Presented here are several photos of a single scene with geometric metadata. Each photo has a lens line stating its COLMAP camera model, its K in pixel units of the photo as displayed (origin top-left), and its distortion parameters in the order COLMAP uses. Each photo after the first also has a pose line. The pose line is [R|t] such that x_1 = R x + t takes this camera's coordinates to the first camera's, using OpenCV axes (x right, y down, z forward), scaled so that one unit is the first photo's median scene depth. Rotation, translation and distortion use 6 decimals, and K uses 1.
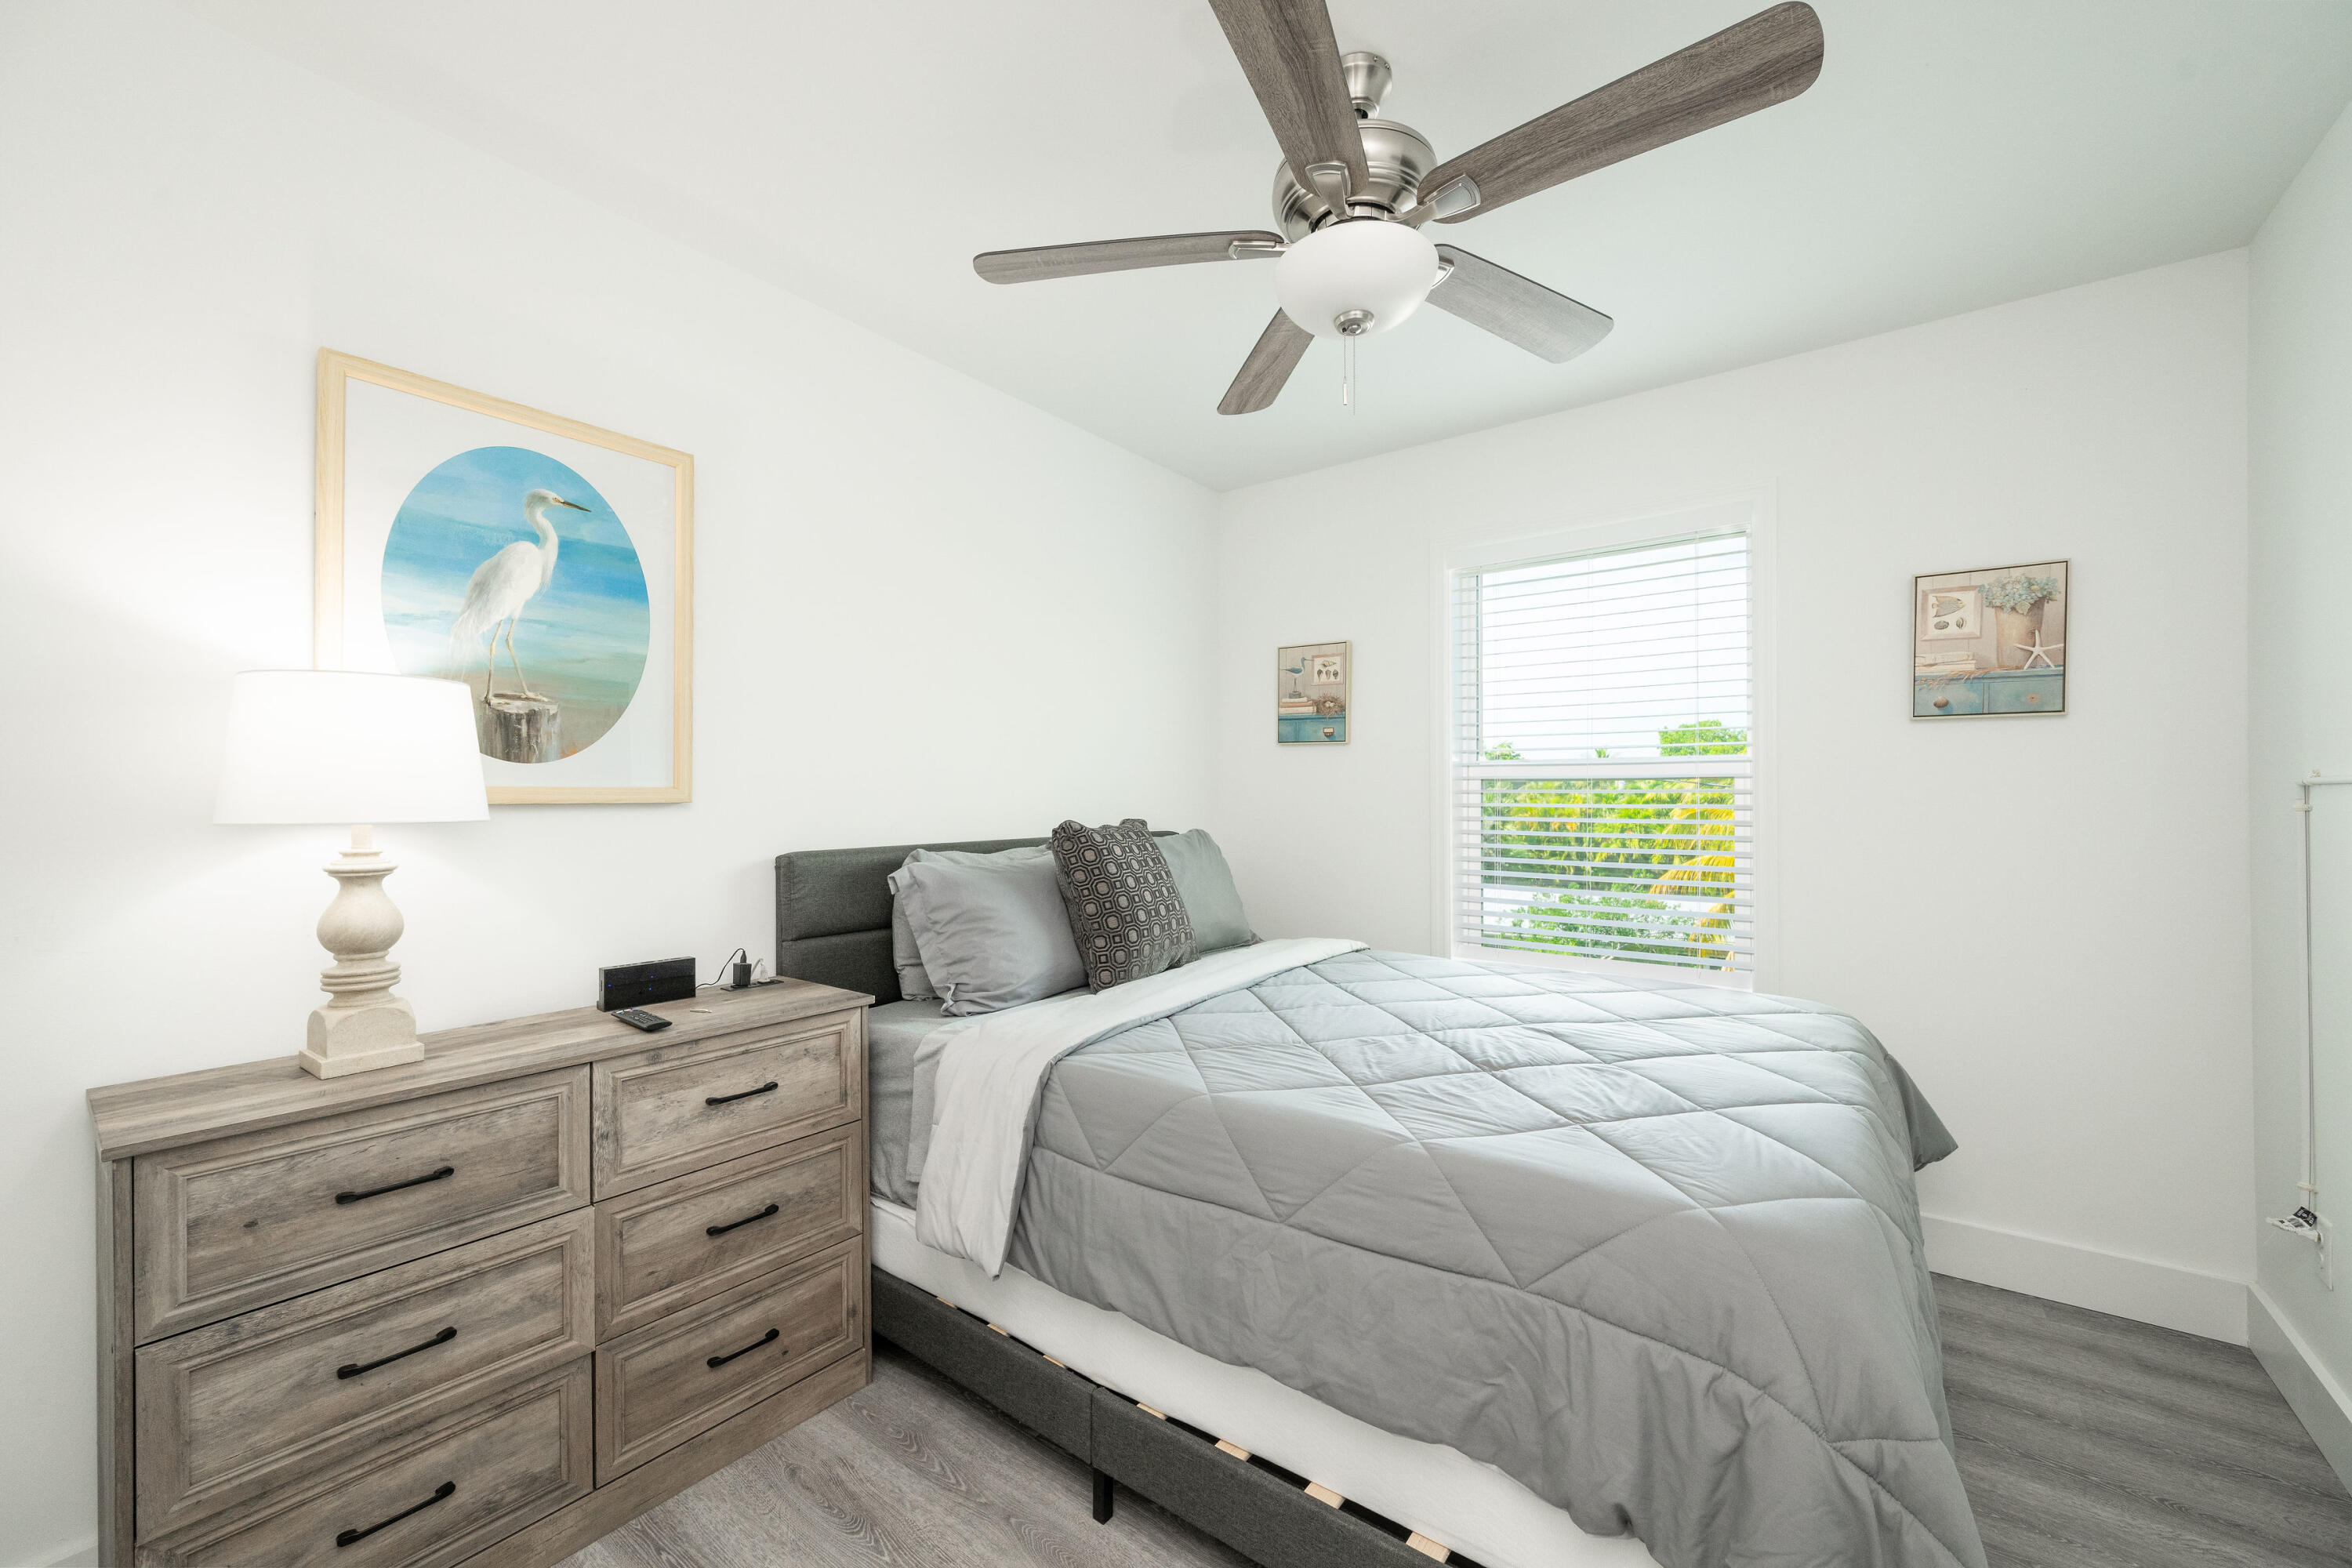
lens RADIAL K [[919.7, 0, 1176.0], [0, 919.7, 771.4], [0, 0, 1]] dist [-0.001308, 0.000052]
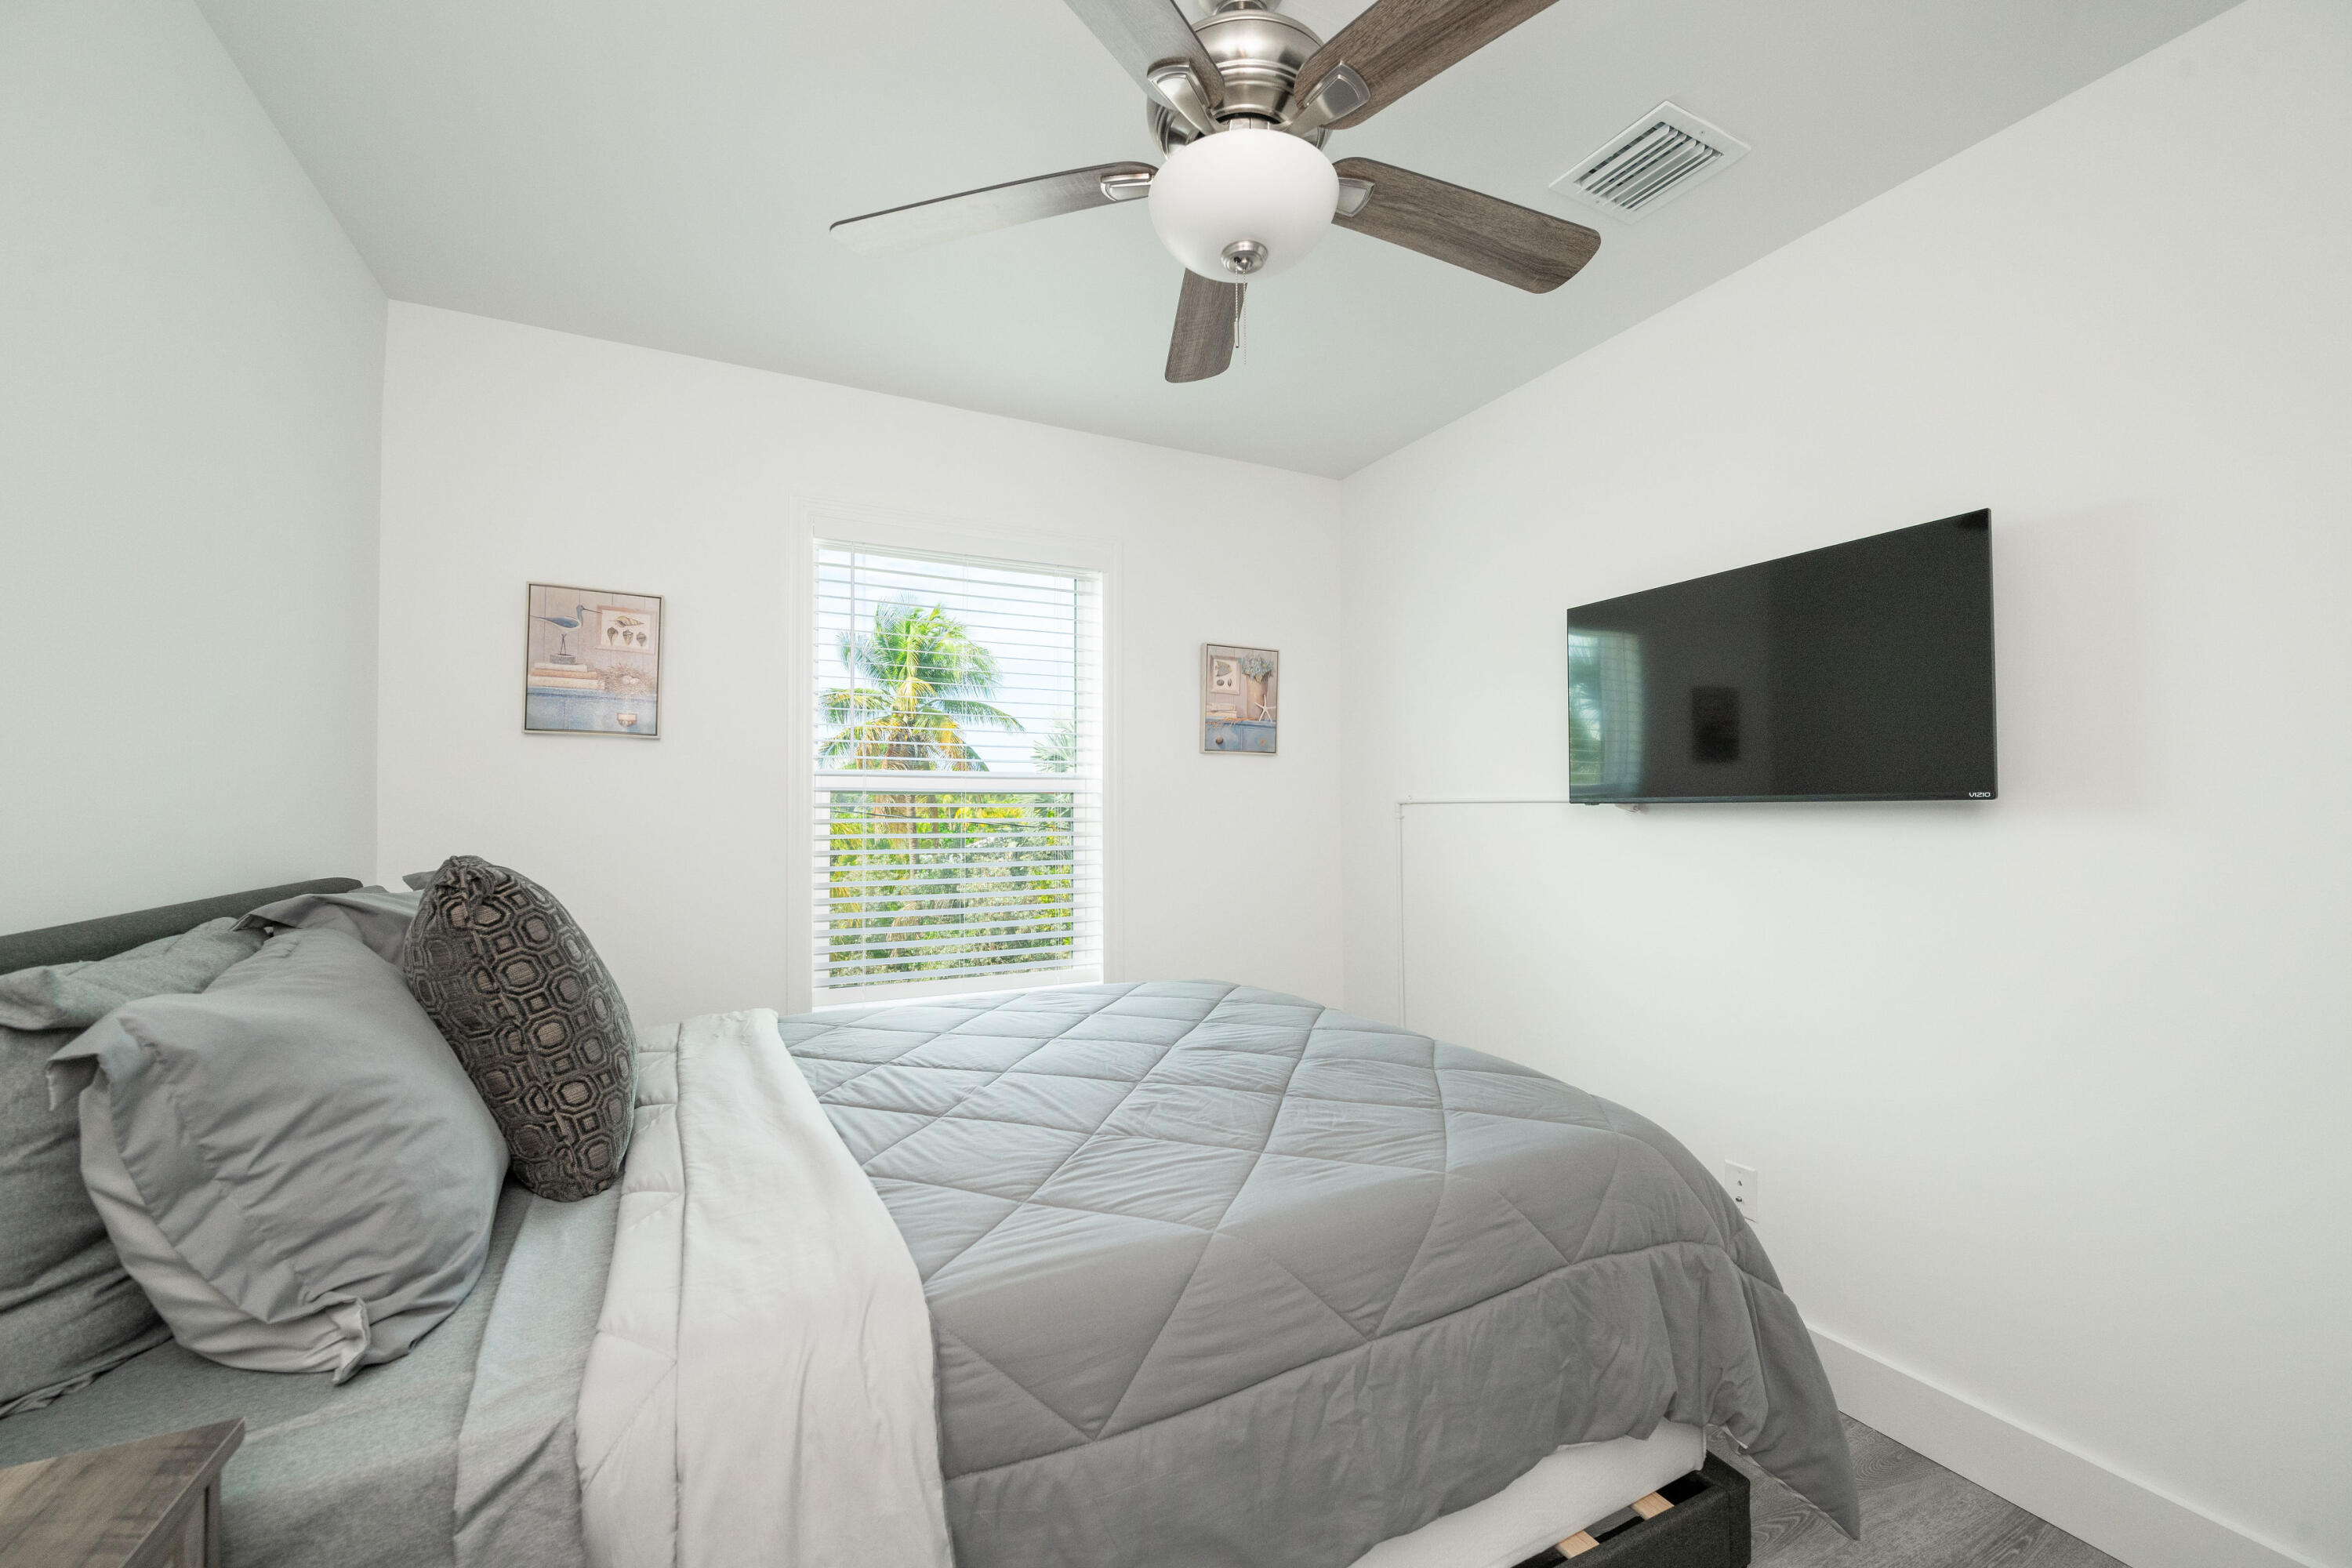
lens RADIAL K [[919.7, 0, 1183.3], [0, 919.7, 779.0], [0, 0, 1]] dist [-0.001308, 0.000052]
pose [[0.443120, 0.027886, 0.896029, -0.413227], [-0.022161, 0.999551, -0.020149, 0.010774], [-0.896189, -0.010928, 0.443539, 0.471885]]
